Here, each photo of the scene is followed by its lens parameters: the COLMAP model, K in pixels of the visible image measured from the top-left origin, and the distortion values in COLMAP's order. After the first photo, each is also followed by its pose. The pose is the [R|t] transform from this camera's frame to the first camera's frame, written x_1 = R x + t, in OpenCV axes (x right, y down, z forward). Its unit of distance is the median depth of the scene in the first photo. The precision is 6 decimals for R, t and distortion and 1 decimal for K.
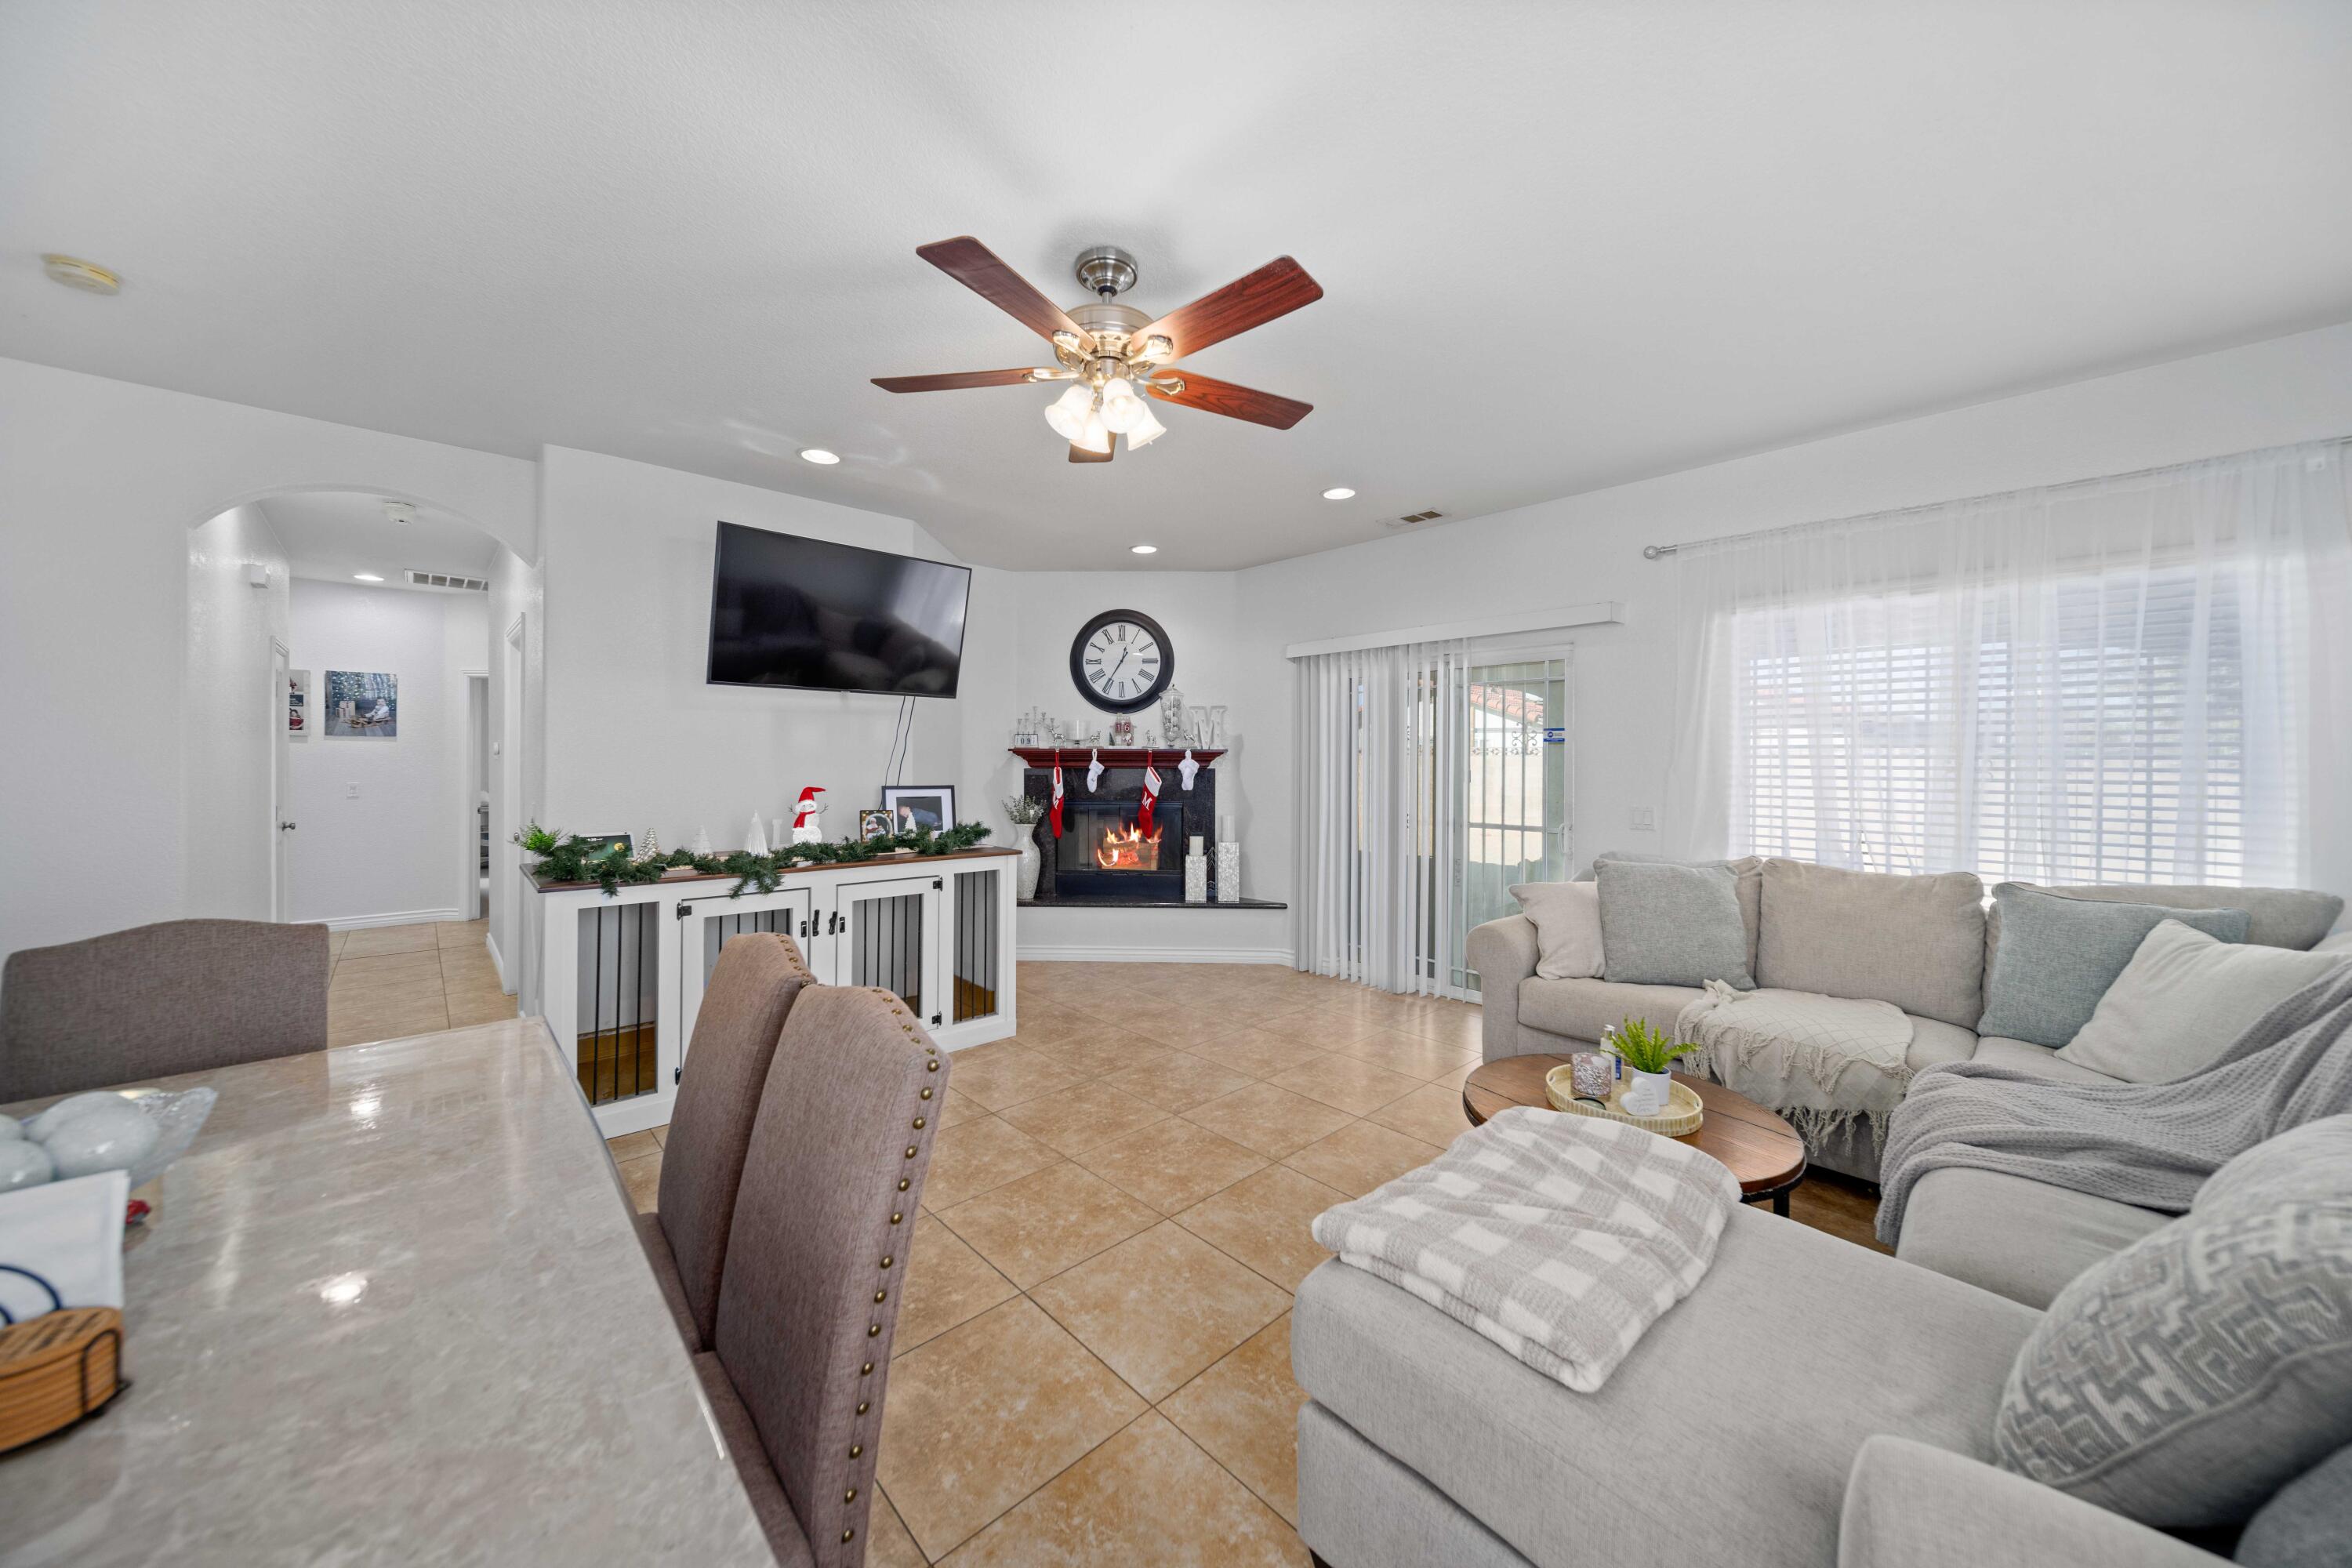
lens RADIAL K [[826.4, 0, 1169.7], [0, 826.4, 766.9], [0, 0, 1]] dist [-0.002715, -0.000203]
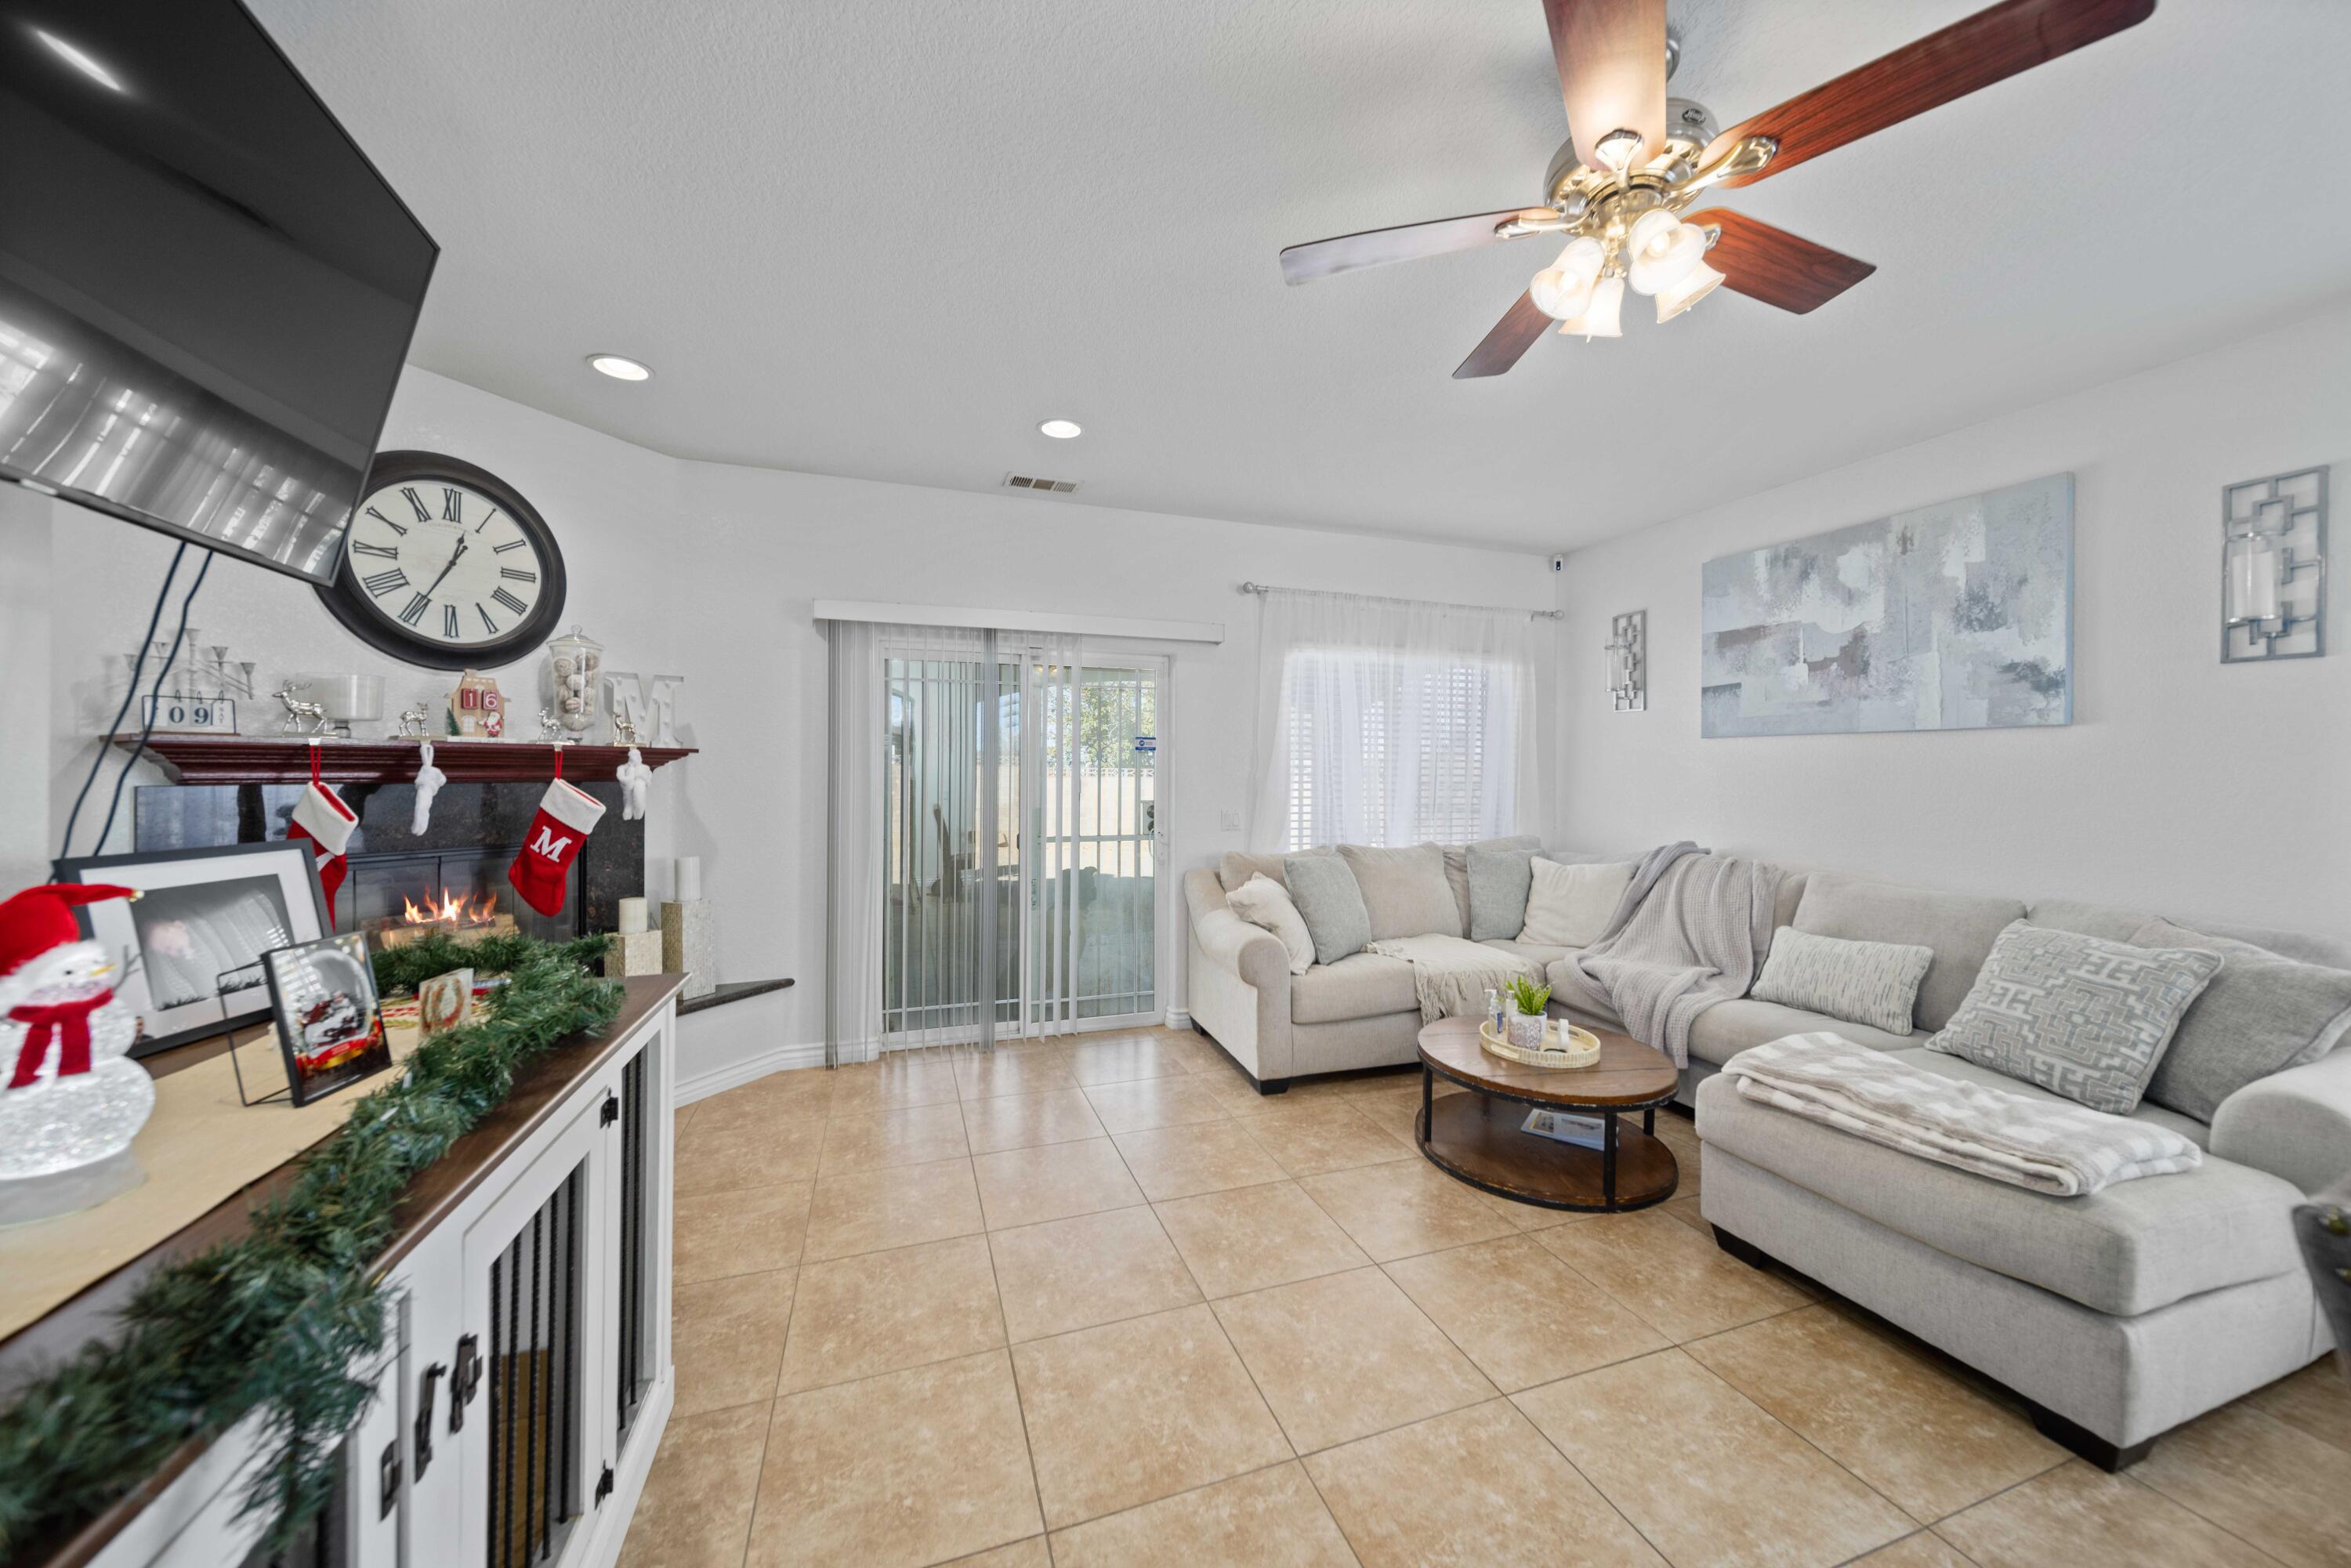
lens RADIAL K [[831.8, 0, 1182.5], [0, 831.8, 770.2], [0, 0, 1]] dist [-0.005967, 0.000130]
pose [[0.401840, 0.000103, 0.915710, -0.347161], [0.002436, 0.999996, -0.001181, -0.003589], [-0.915706, 0.002705, 0.401839, 0.423814]]
